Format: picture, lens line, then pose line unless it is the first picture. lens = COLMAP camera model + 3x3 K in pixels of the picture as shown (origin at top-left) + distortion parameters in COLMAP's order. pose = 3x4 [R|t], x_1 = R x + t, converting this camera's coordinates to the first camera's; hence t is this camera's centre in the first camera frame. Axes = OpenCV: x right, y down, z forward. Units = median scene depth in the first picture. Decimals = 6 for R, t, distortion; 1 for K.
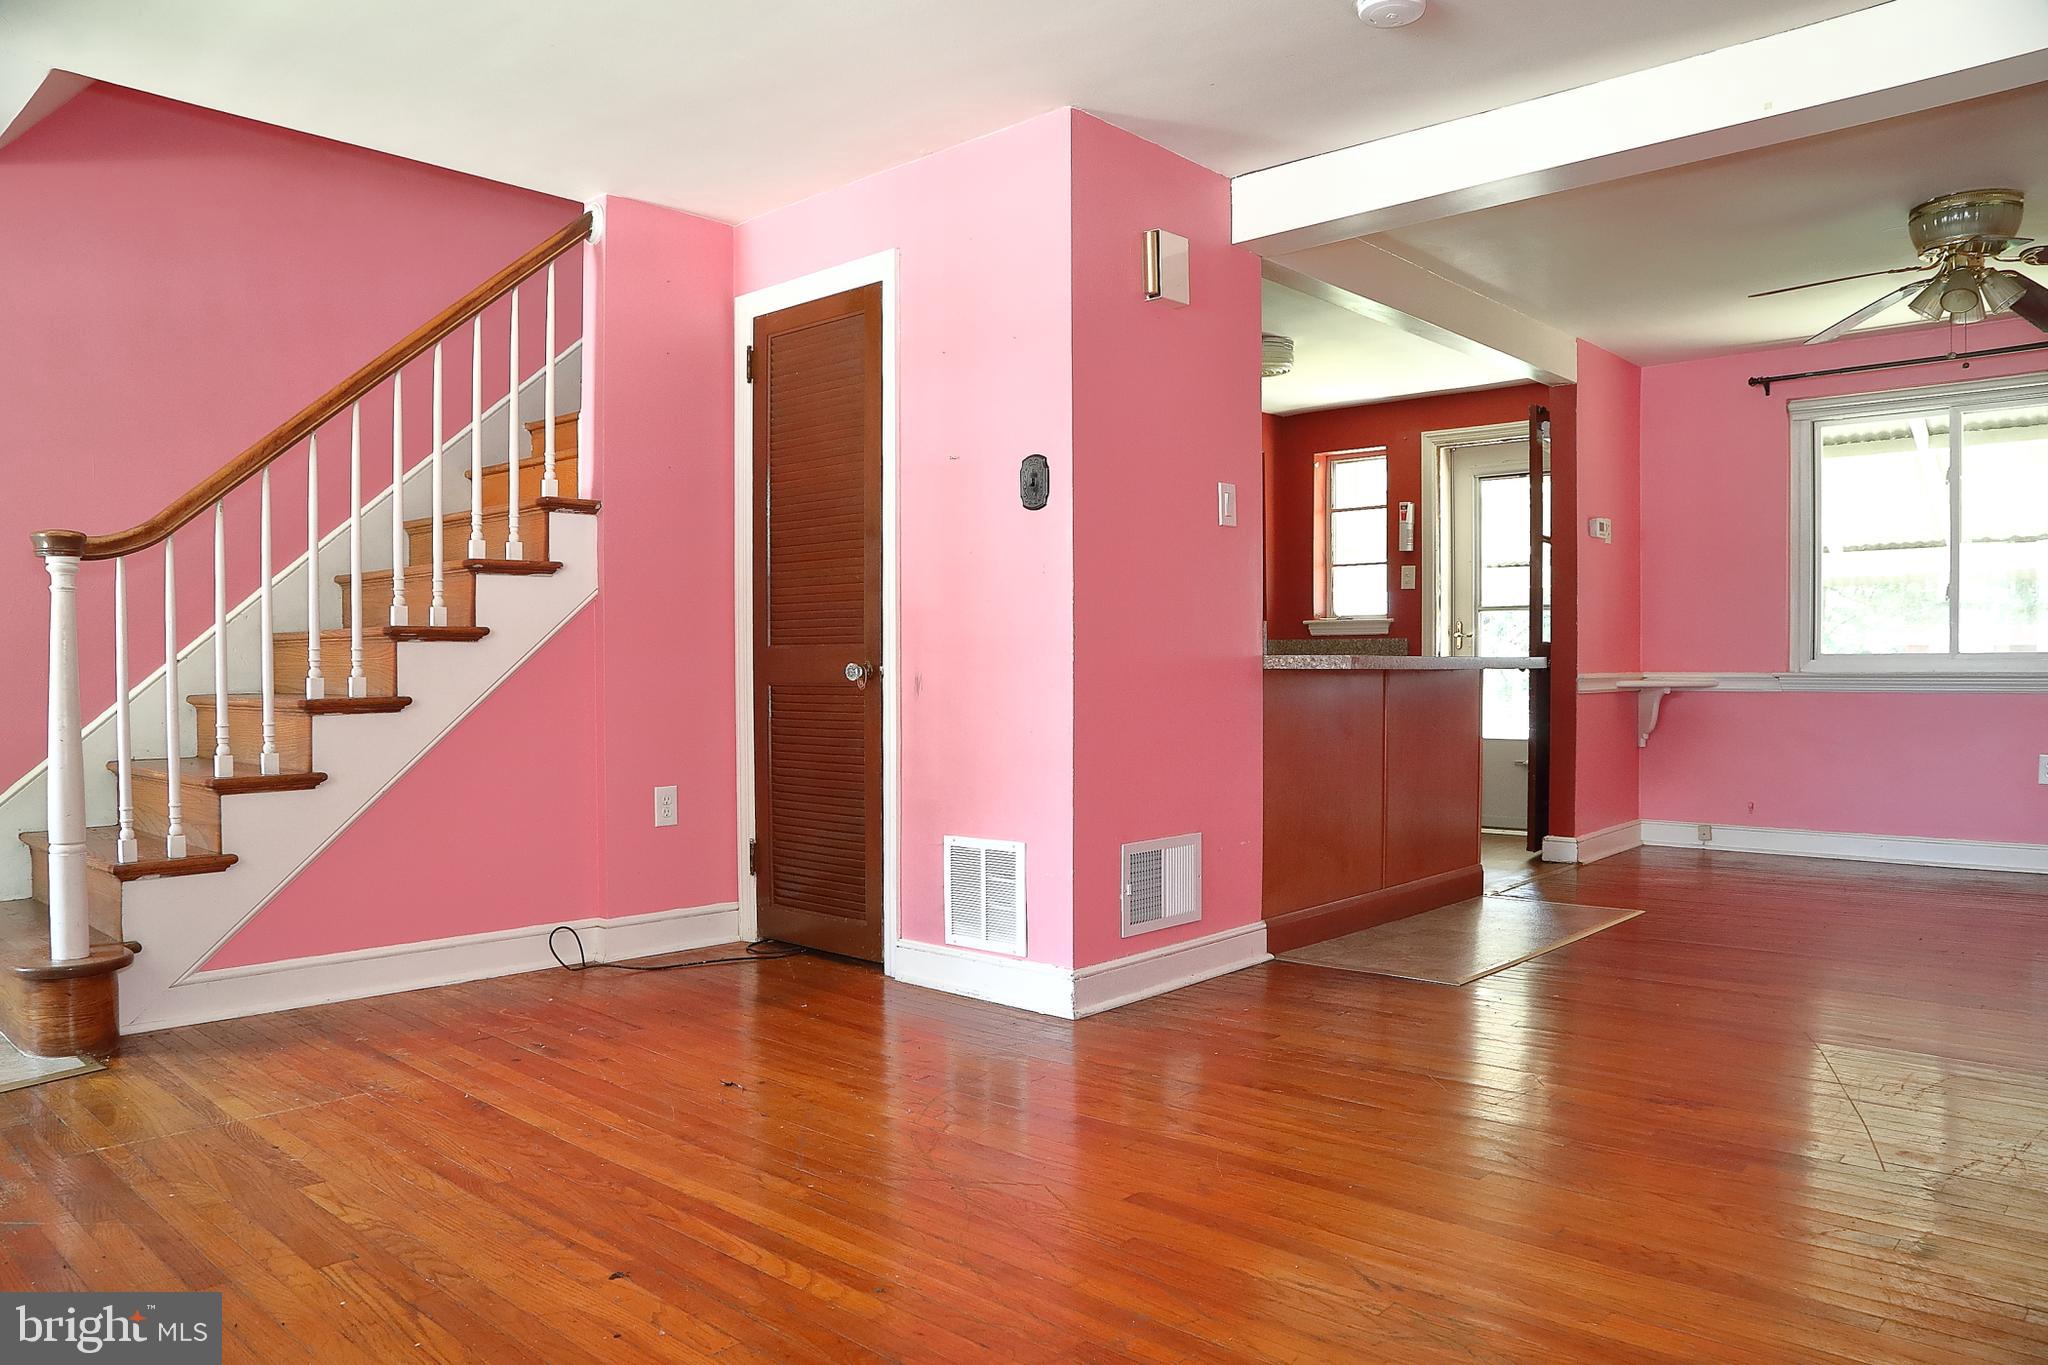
lens RADIAL K [[1387.4, 0, 1024.0], [0, 1387.4, 682.5], [0, 0, 1]] dist [-0.123974, 0.075752]
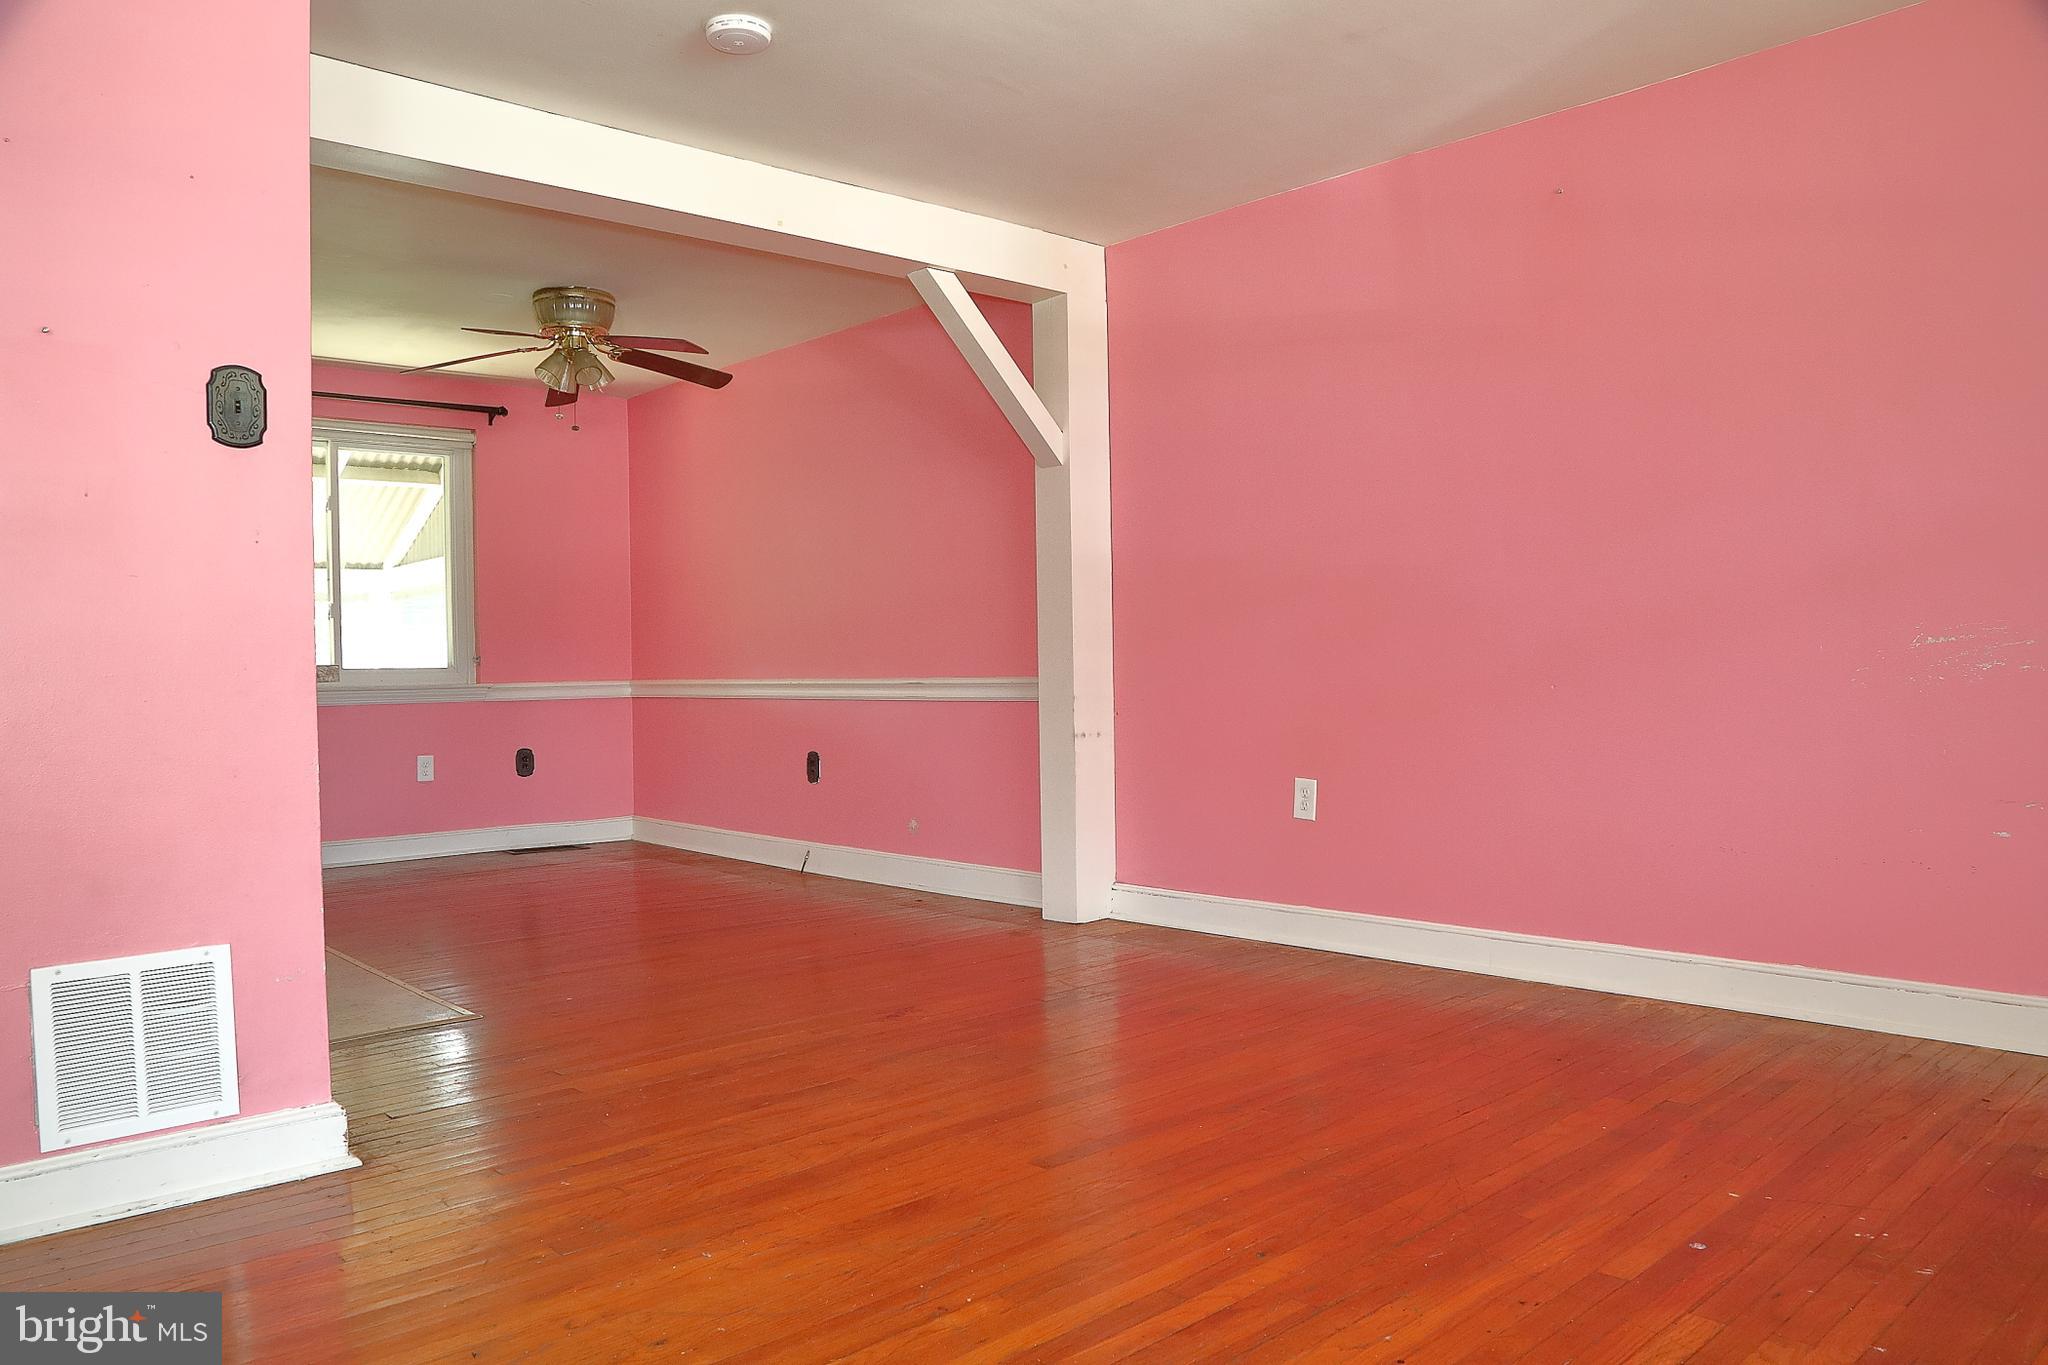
lens RADIAL K [[1438.1, 0, 998.2], [0, 1438.1, 683.0], [0, 0, 1]] dist [-0.068309, 0.000374]
pose [[0.104321, -0.008104, 0.994511, -0.365895], [0.027815, 0.999599, 0.005228, -0.001691], [-0.994155, 0.027117, 0.104504, 0.323388]]
